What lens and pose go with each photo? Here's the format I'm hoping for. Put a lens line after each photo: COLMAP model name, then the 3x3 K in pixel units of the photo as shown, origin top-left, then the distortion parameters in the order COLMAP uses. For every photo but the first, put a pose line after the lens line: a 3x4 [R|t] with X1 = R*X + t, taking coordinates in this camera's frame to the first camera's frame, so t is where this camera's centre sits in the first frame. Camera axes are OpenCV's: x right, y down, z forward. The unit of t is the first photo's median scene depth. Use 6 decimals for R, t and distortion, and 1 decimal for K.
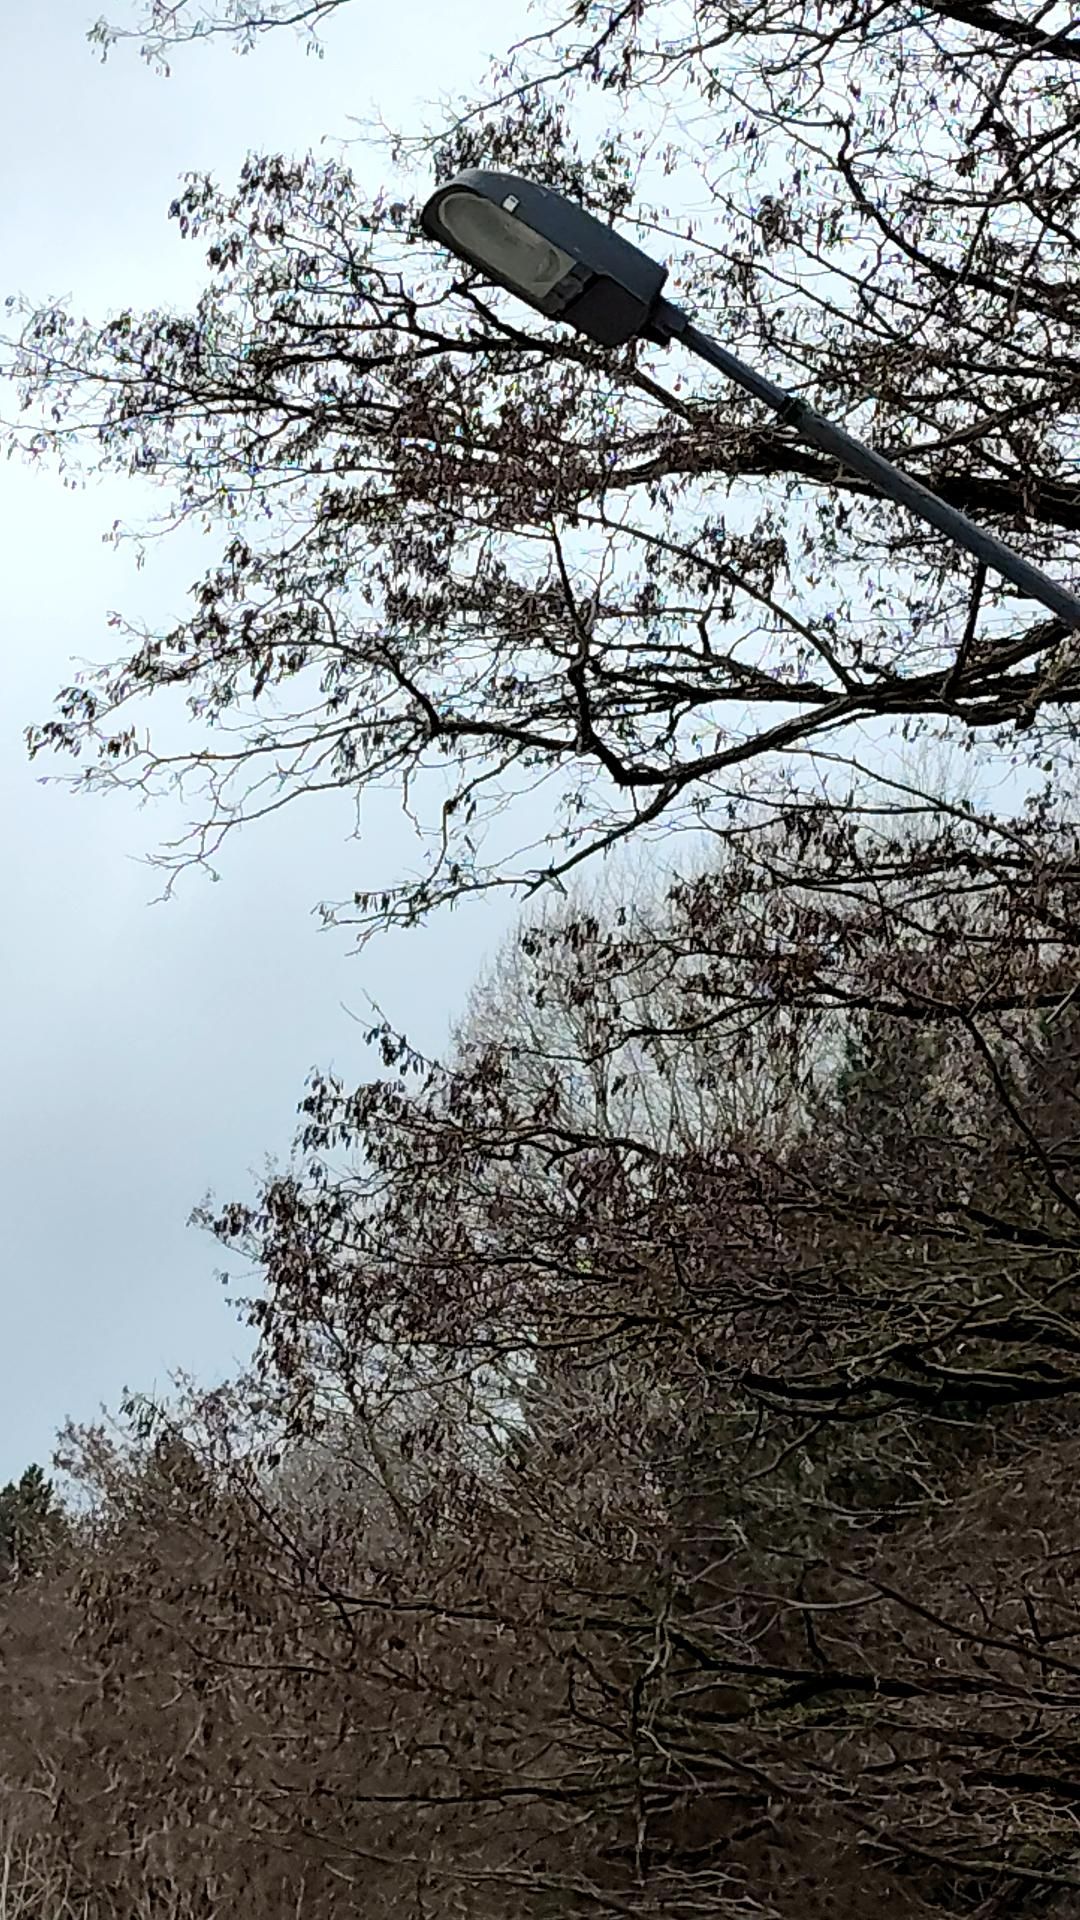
lens RADIAL K [[4316.8, 0, 540.0], [0, 4316.8, 960.0], [0, 0, 1]] dist [-0.010595, 0.131403]
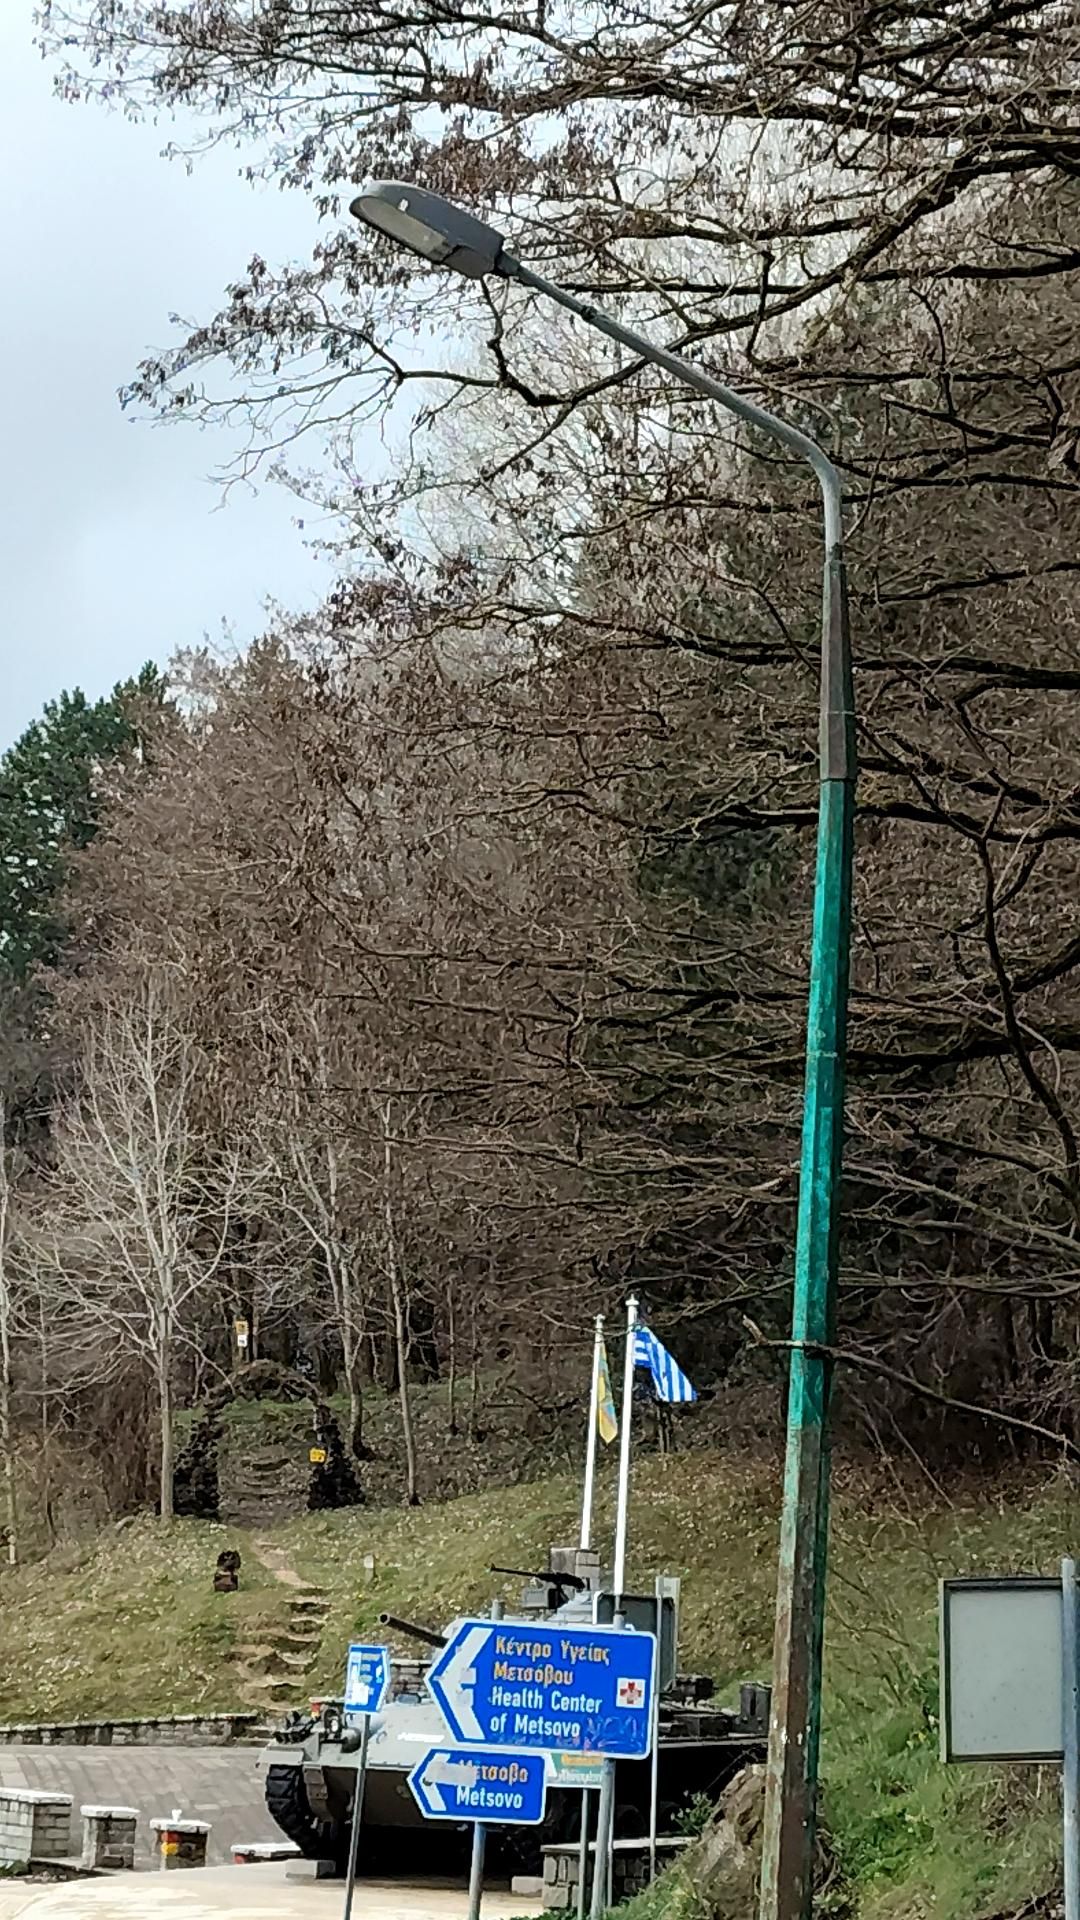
lens RADIAL K [[4316.8, 0, 540.0], [0, 4316.8, 960.0], [0, 0, 1]] dist [-0.010595, 0.131403]
pose [[0.998622, -0.043326, -0.029623, 0.049924], [0.048904, 0.973008, 0.225530, -0.165871], [0.019052, -0.226668, 0.973786, -0.396123]]
